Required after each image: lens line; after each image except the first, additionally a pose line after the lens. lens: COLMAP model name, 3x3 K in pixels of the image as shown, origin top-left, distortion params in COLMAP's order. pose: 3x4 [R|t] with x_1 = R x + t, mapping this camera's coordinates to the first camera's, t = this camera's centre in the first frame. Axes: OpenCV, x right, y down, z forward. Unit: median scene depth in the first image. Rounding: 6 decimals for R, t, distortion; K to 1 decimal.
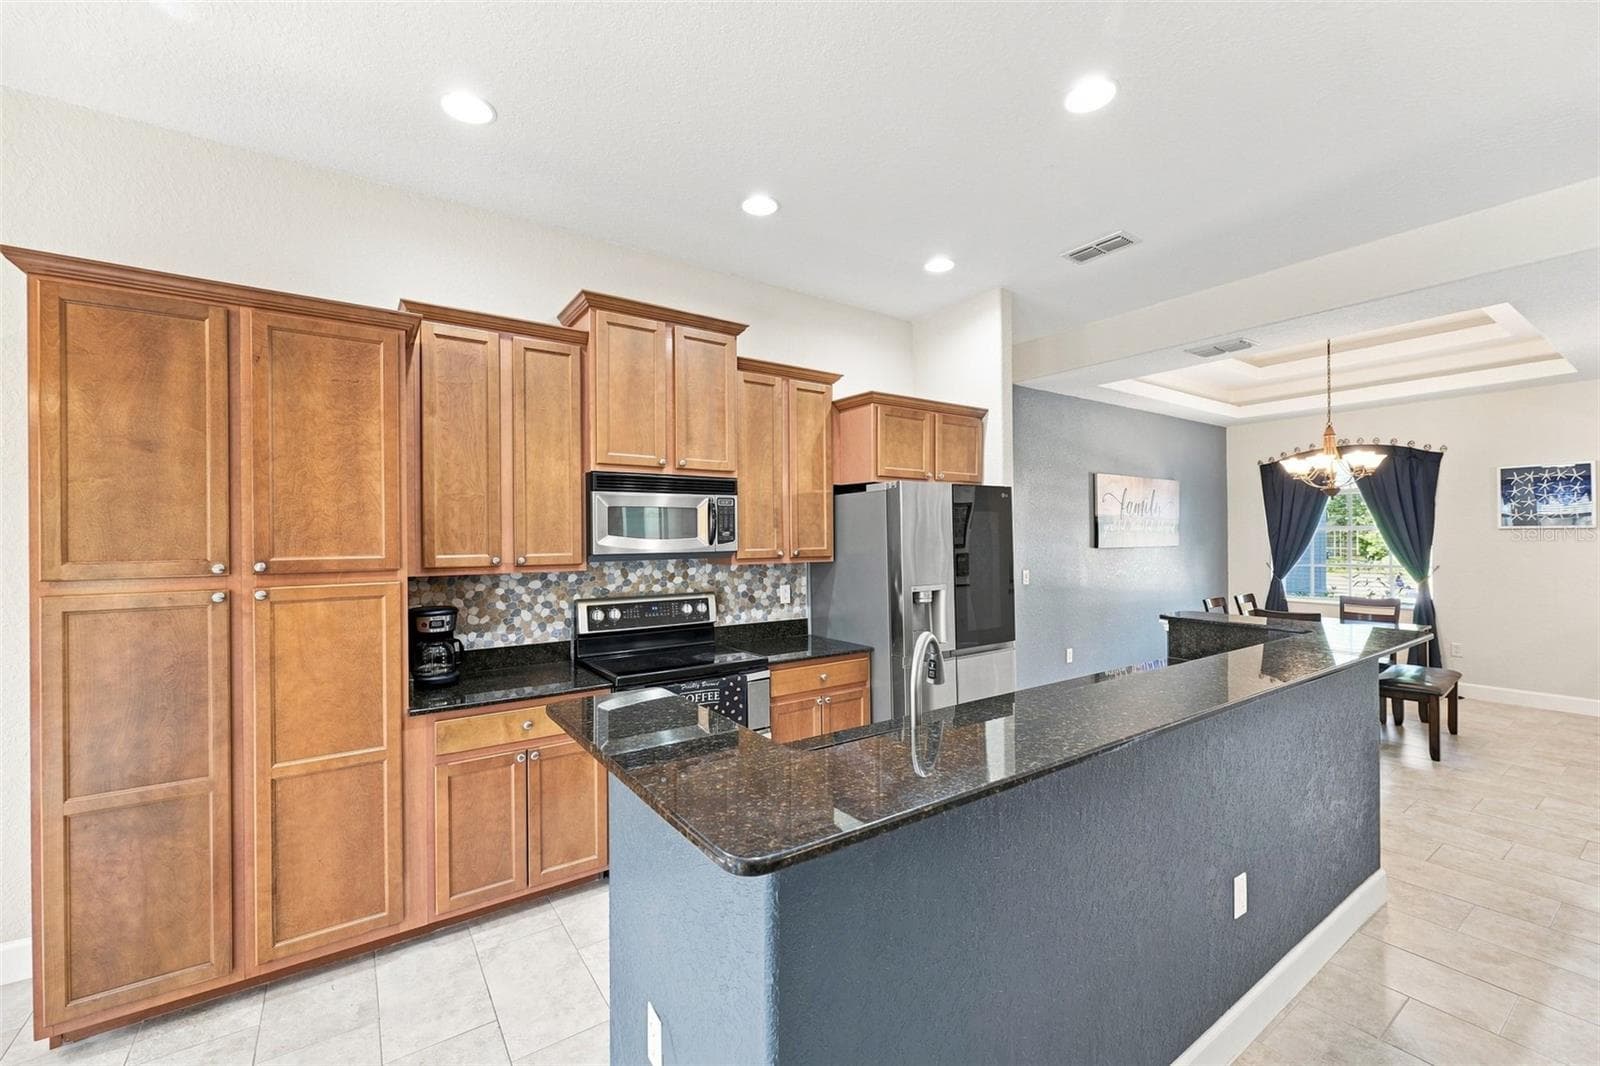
lens RADIAL K [[651.0, 0, 802.6], [0, 651.0, 529.6], [0, 0, 1]] dist [0.001994, -0.000752]
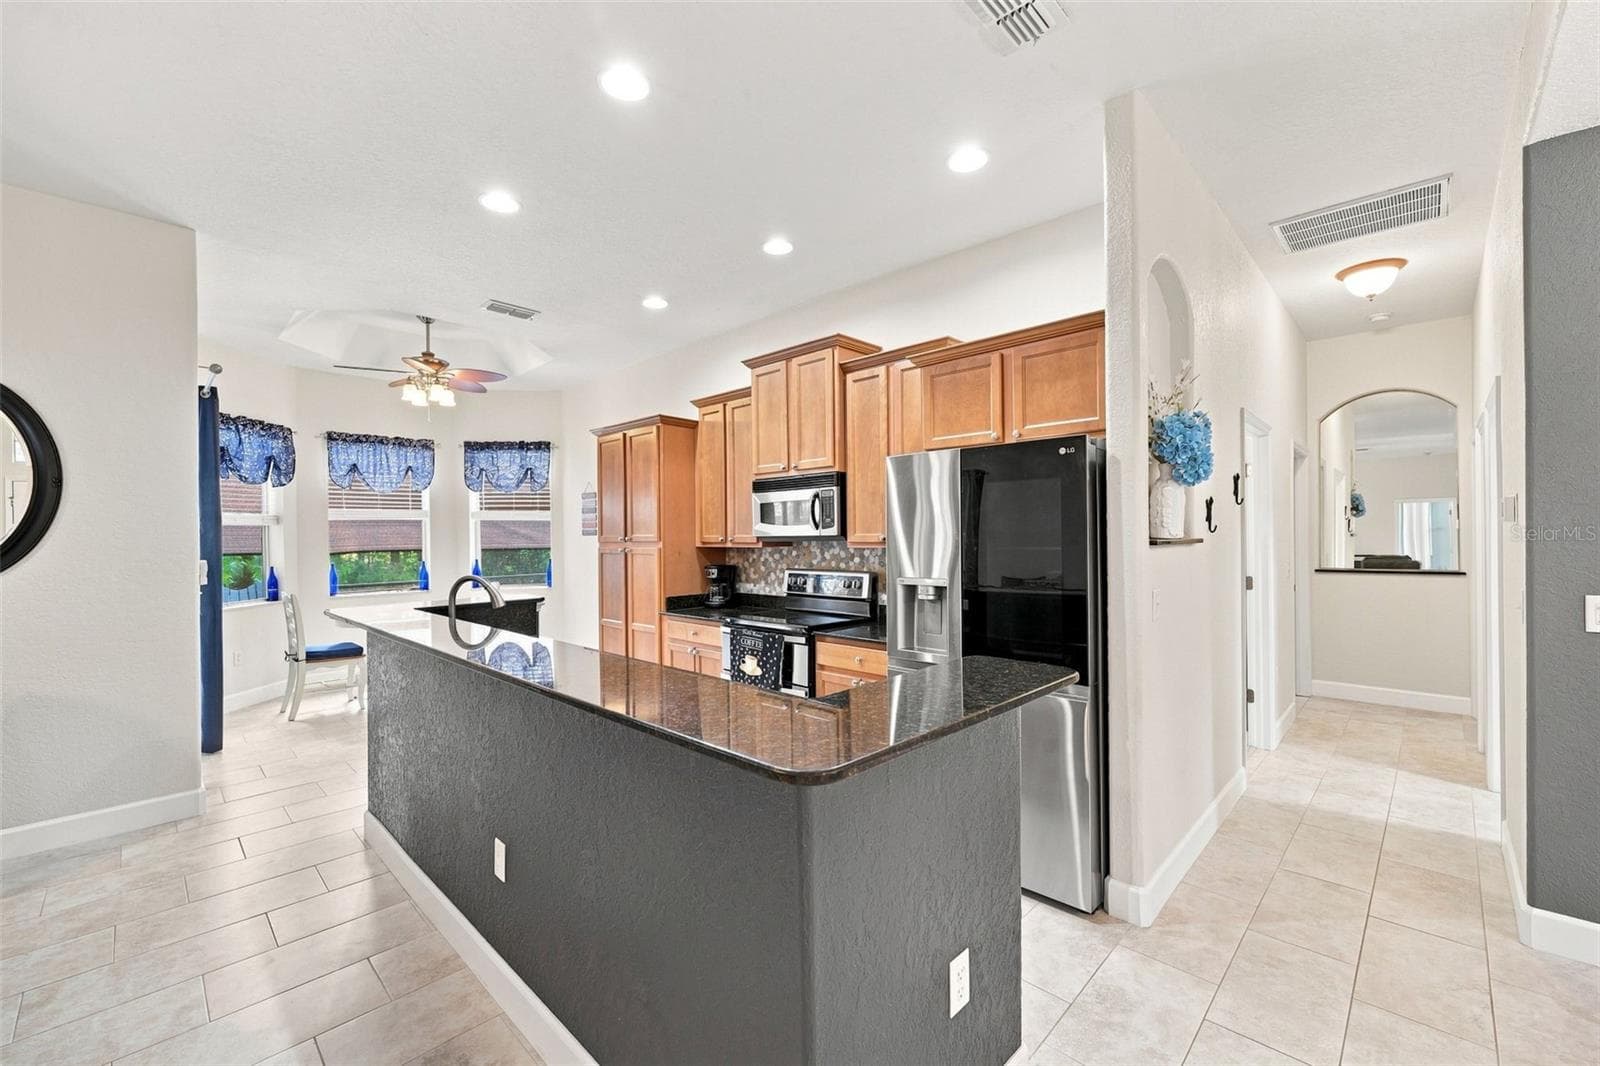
lens RADIAL K [[651.0, 0, 806.3], [0, 651.0, 532.7], [0, 0, 1]] dist [0.001994, -0.000752]
pose [[0.193683, 0.001312, -0.981063, 1.048674], [0.018302, 0.999820, 0.004950, 0.022874], [0.980893, -0.018914, 0.193624, 0.756474]]
